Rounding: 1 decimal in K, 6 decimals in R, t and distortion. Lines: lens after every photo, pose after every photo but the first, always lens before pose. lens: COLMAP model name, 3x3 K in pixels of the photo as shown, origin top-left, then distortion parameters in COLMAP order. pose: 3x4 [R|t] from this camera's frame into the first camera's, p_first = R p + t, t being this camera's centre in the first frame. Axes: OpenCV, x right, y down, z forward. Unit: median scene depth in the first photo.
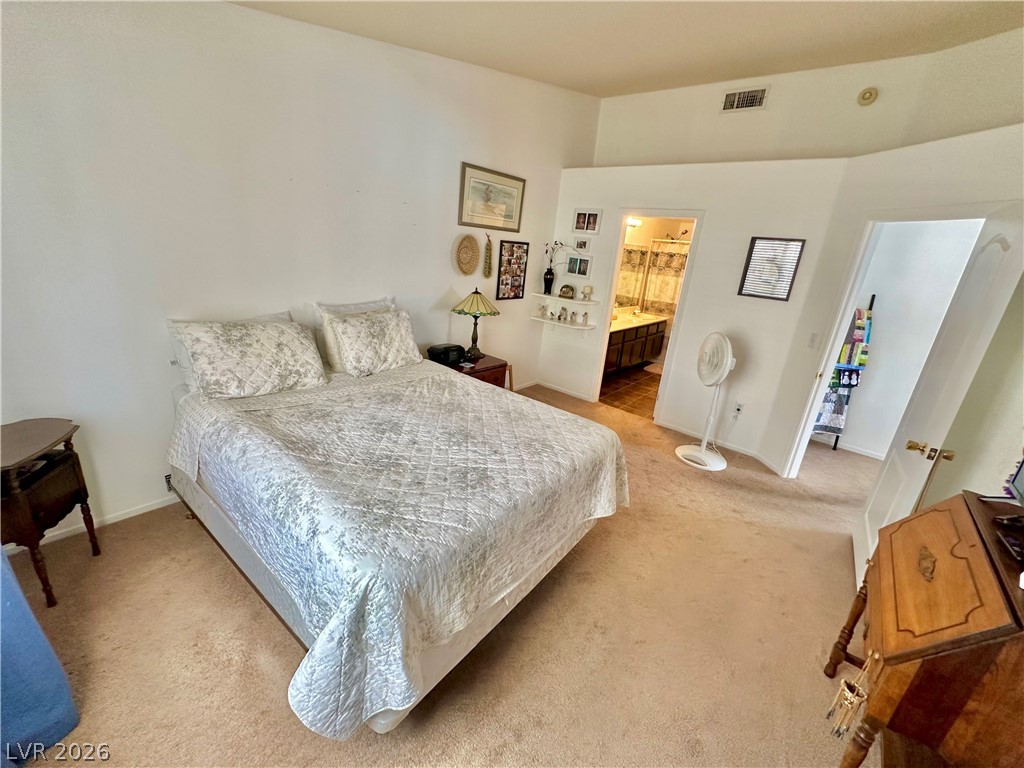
lens RADIAL K [[414.3, 0, 511.0], [0, 414.3, 381.5], [0, 0, 1]] dist [-0.004735, 0.001137]
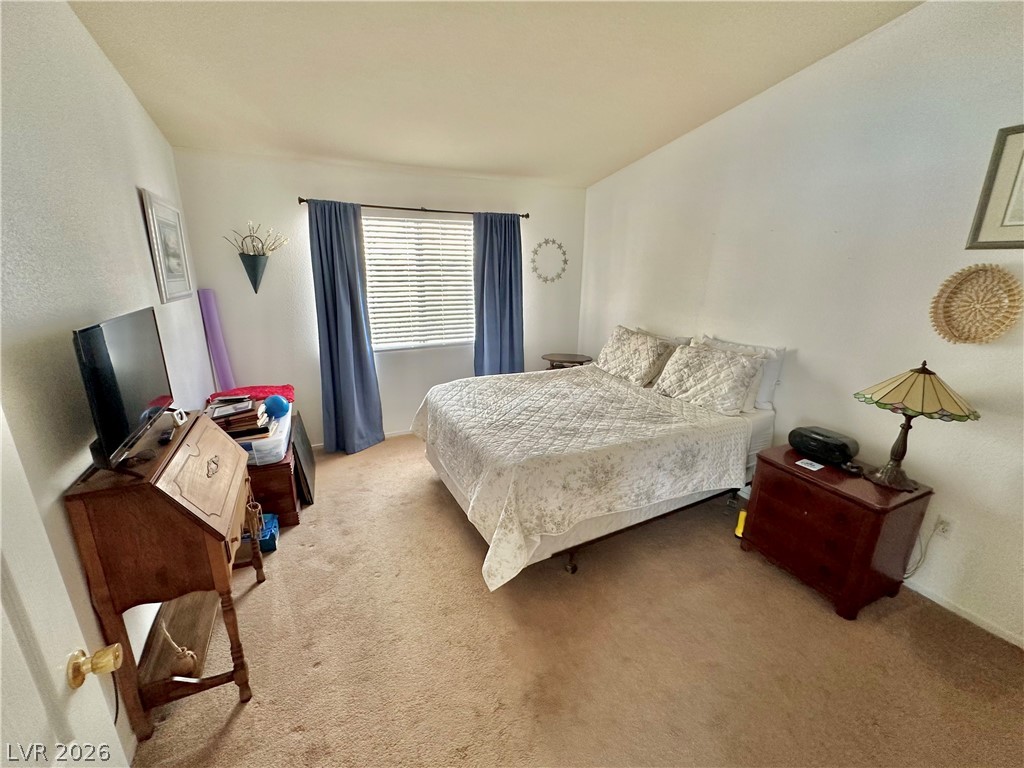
lens RADIAL K [[414.3, 0, 509.1], [0, 414.3, 380.4], [0, 0, 1]] dist [-0.004735, 0.001137]
pose [[-0.407896, 0.156763, -0.899470, 0.634871], [-0.337727, 0.889370, 0.308157, -0.195128], [0.848270, 0.429471, -0.309827, 0.749543]]
